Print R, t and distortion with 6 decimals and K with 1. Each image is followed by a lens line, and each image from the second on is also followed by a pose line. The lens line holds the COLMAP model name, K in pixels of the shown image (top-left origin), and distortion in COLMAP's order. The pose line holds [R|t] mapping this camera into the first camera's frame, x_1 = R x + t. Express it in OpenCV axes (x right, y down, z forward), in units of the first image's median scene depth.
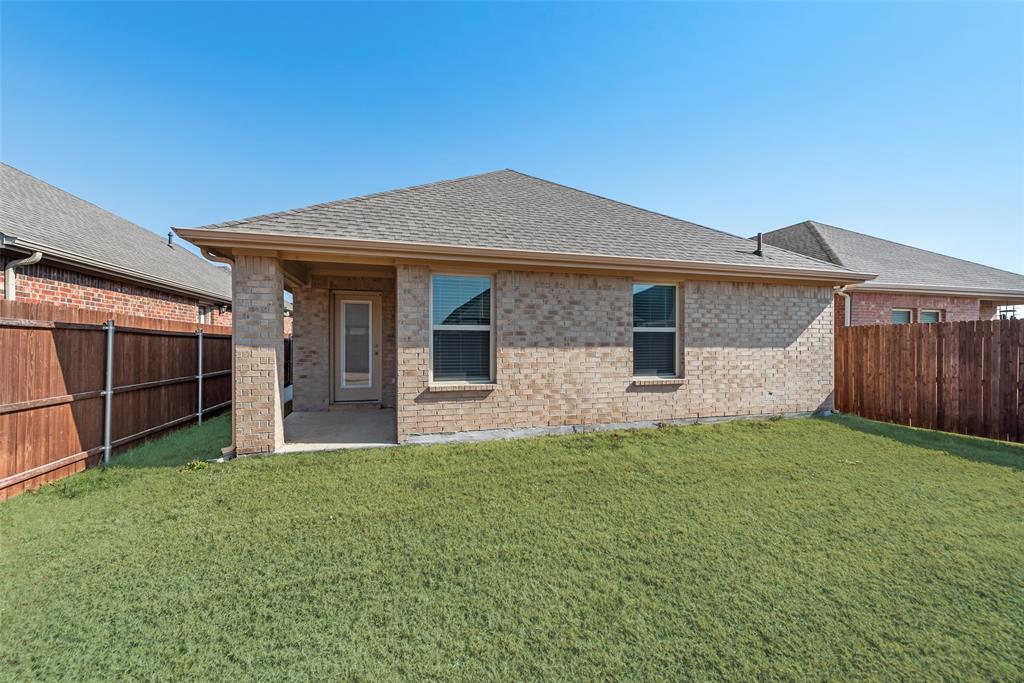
lens RADIAL K [[409.9, 0, 511.7], [0, 409.9, 337.8], [0, 0, 1]] dist [0.016331, -0.000112]
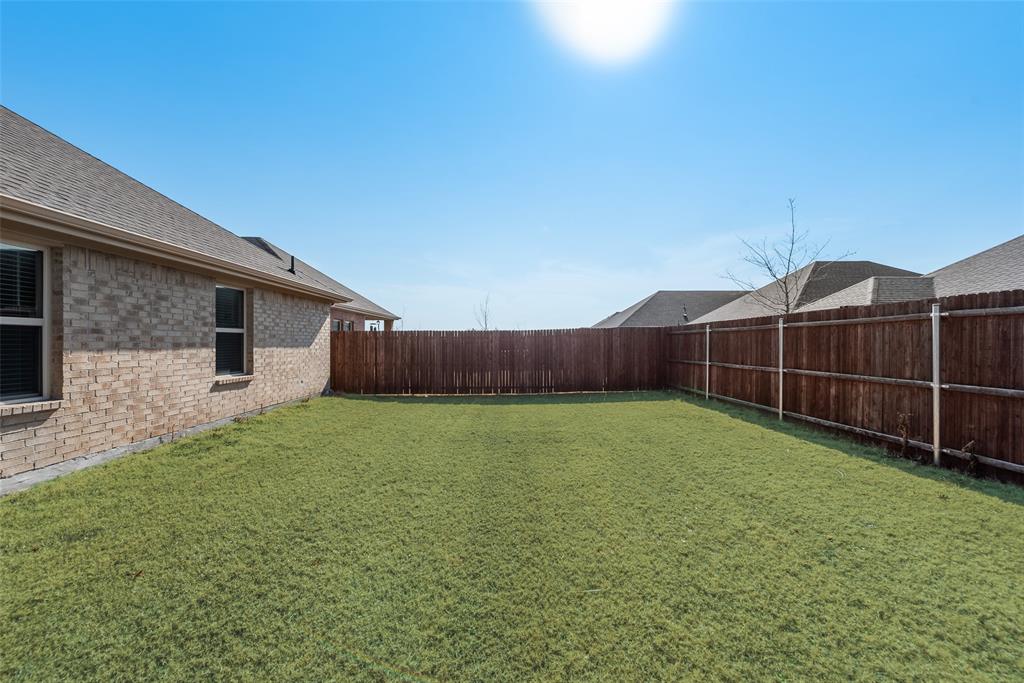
lens RADIAL K [[409.9, 0, 512.3], [0, 409.9, 344.2], [0, 0, 1]] dist [0.016331, -0.000112]
pose [[0.250389, -0.003389, 0.968139, -0.514210], [-0.014794, 0.999864, 0.007326, -0.003803], [-0.968032, -0.016157, 0.250305, 0.037749]]
